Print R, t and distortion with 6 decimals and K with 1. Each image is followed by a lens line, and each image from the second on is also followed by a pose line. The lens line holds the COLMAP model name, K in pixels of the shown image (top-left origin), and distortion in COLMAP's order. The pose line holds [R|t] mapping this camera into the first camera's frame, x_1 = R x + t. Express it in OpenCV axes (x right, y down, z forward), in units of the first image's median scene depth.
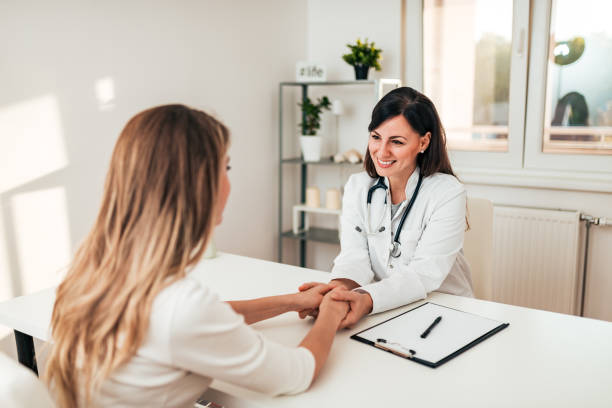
lens RADIAL K [[591.6, 0, 298.9], [0, 591.6, 204.7], [0, 0, 1]] dist [0.005223, 0.000450]
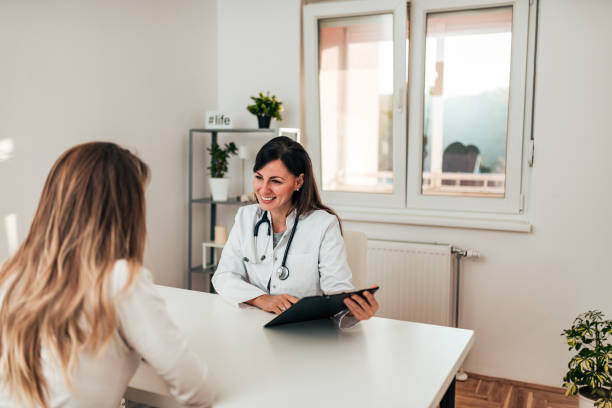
lens RADIAL K [[604.2, 0, 306.0], [0, 604.2, 204.0], [0, 0, 1]] dist [-0.005390, -0.004385]
pose [[0.991396, 0.003725, 0.130842, 0.036043], [0.006538, 0.996938, -0.077923, 0.019971], [-0.130732, 0.078108, 0.988336, -0.122540]]
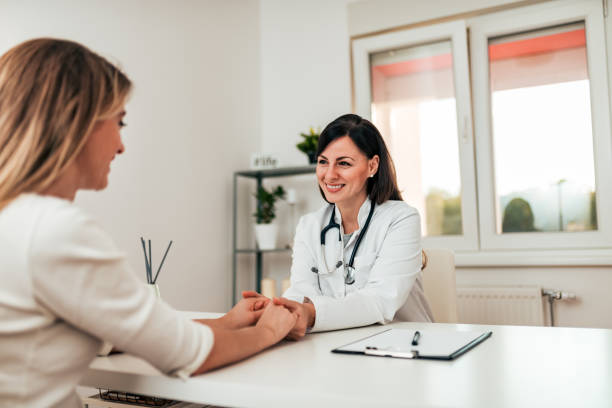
lens RADIAL K [[590.6, 0, 306.0], [0, 590.6, 204.0], [0, 0, 1]] dist [0.009971, -0.010136]
pose [[0.997439, -0.005708, 0.071300, 0.018204], [0.024343, 0.964399, -0.263330, 0.117296], [-0.067258, 0.264391, 0.962067, 0.048525]]
